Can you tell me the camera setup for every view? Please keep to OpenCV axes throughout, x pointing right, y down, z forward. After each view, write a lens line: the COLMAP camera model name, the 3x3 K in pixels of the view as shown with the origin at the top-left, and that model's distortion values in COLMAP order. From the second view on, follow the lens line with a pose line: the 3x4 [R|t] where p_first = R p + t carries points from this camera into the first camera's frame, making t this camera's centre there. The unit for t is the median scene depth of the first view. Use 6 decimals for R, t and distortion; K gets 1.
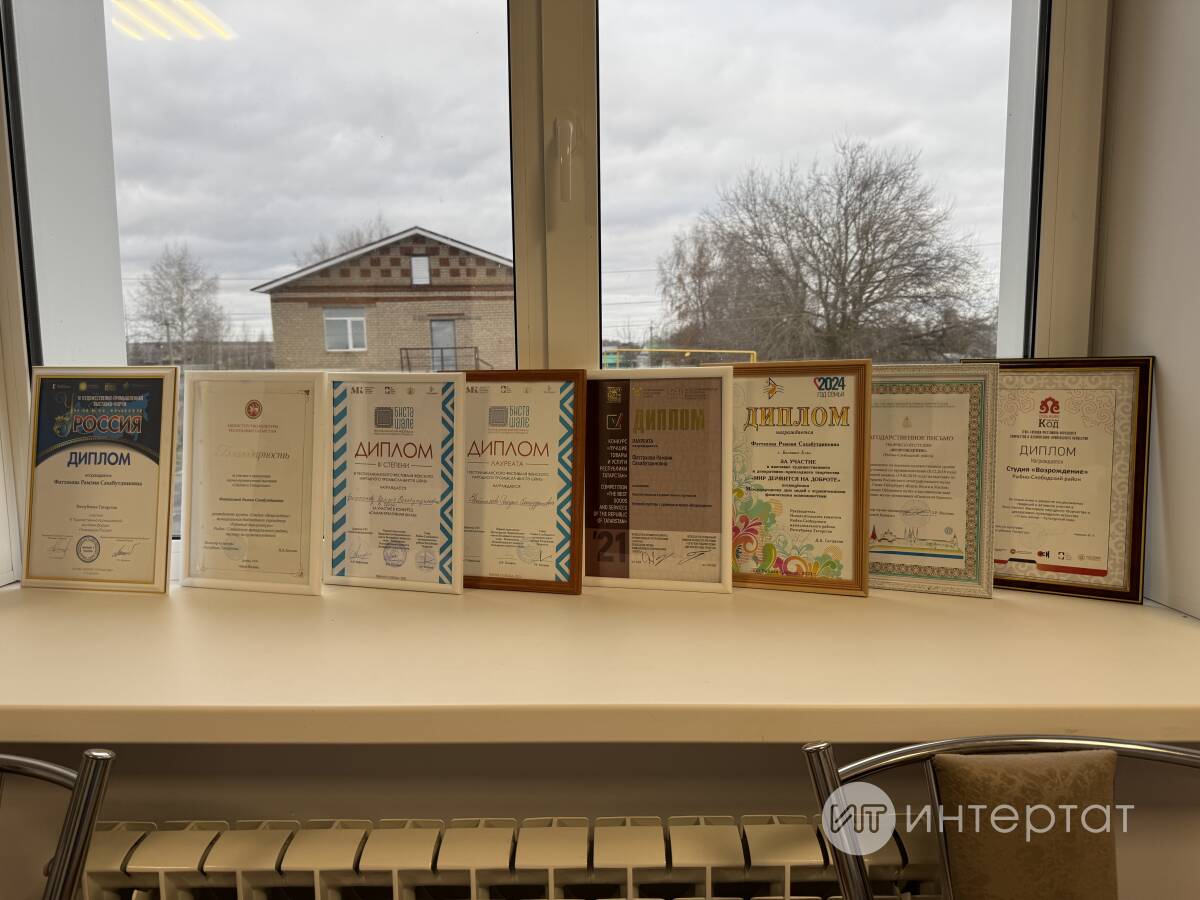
lens RADIAL K [[848.7, 0, 599.8], [0, 848.7, 451.3], [0, 0, 1]] dist [0.000759, -0.005898]
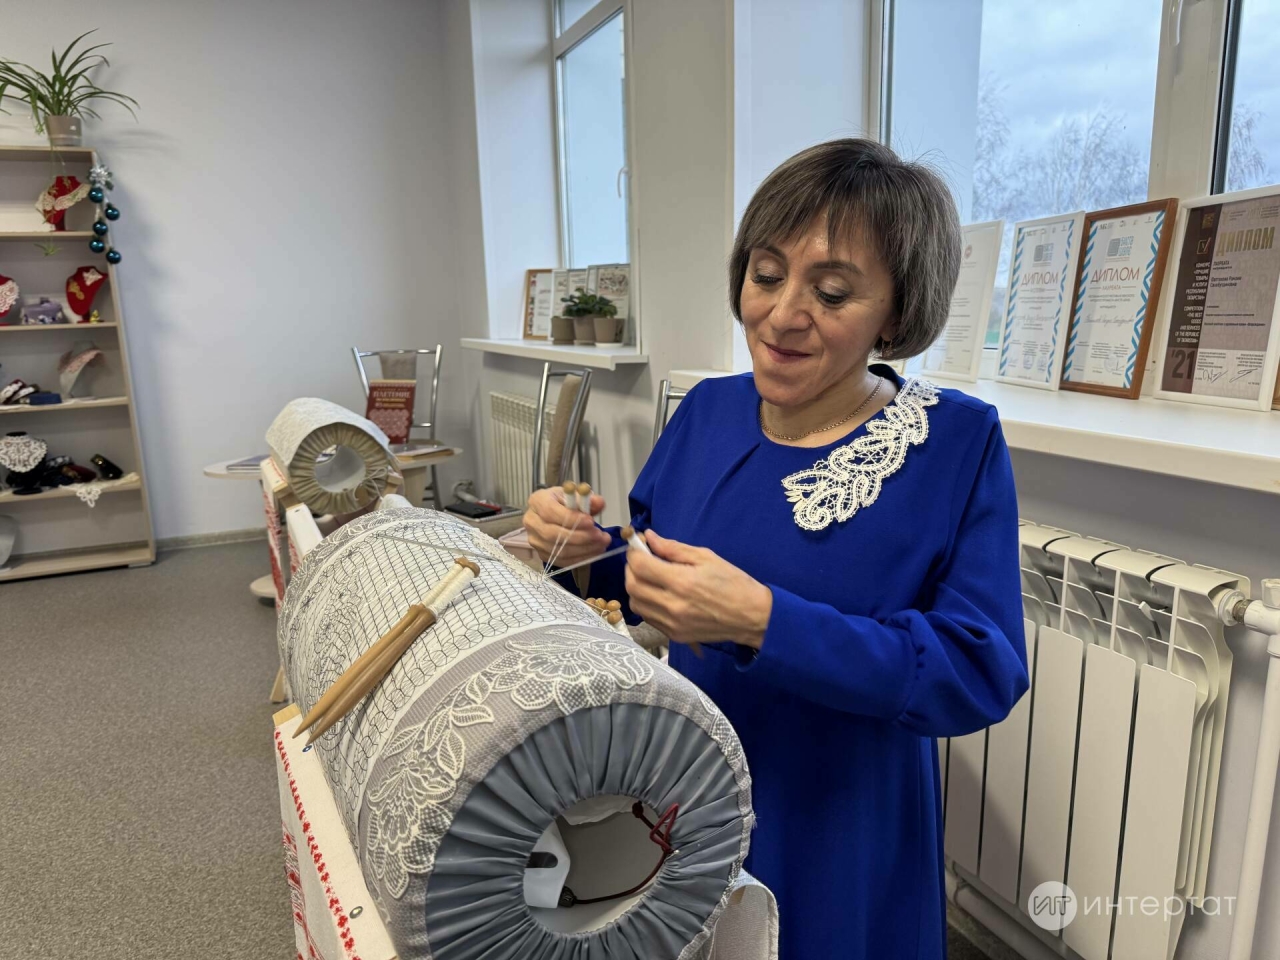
lens RADIAL K [[905.3, 0, 641.4], [0, 905.3, 479.0], [0, 0, 1]] dist [0.000759, -0.005898]
pose [[0.399403, 0.178477, -0.899235, 0.816070], [-0.090469, 0.983753, 0.155069, 0.141577], [0.912301, 0.019418, 0.409061, -0.110658]]
